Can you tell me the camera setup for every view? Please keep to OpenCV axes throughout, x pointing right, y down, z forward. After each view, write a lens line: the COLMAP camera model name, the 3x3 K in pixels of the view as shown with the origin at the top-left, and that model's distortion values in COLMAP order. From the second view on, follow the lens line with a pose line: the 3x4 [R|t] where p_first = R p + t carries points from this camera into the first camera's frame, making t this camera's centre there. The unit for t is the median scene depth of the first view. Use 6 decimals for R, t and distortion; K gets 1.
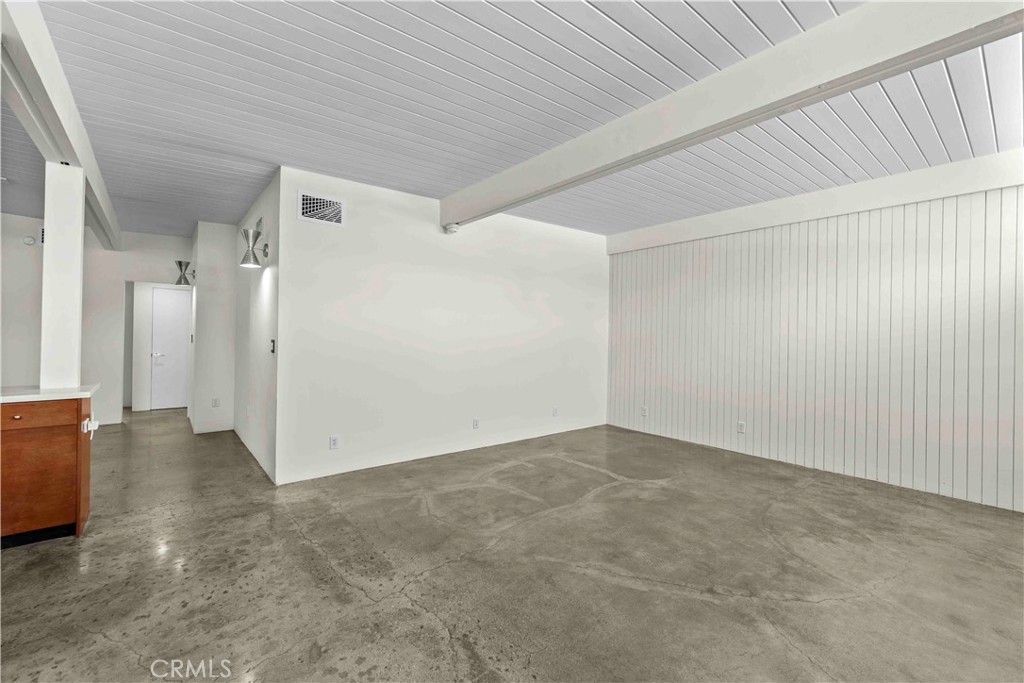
lens RADIAL K [[422.8, 0, 517.9], [0, 422.8, 337.6], [0, 0, 1]] dist [0.000571, 0.000452]
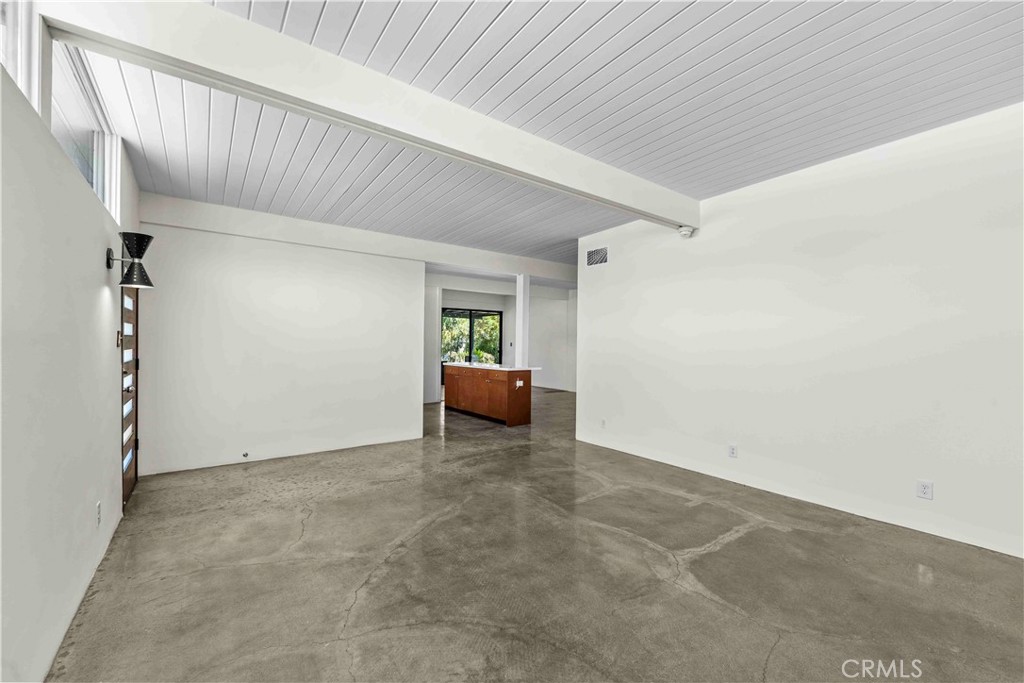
lens RADIAL K [[422.8, 0, 518.9], [0, 422.8, 344.3], [0, 0, 1]] dist [0.000571, 0.000452]
pose [[-0.048560, -0.017095, -0.998674, 1.145160], [-0.014675, 0.999758, -0.016399, 0.022796], [0.998712, 0.013859, -0.048799, 0.952818]]
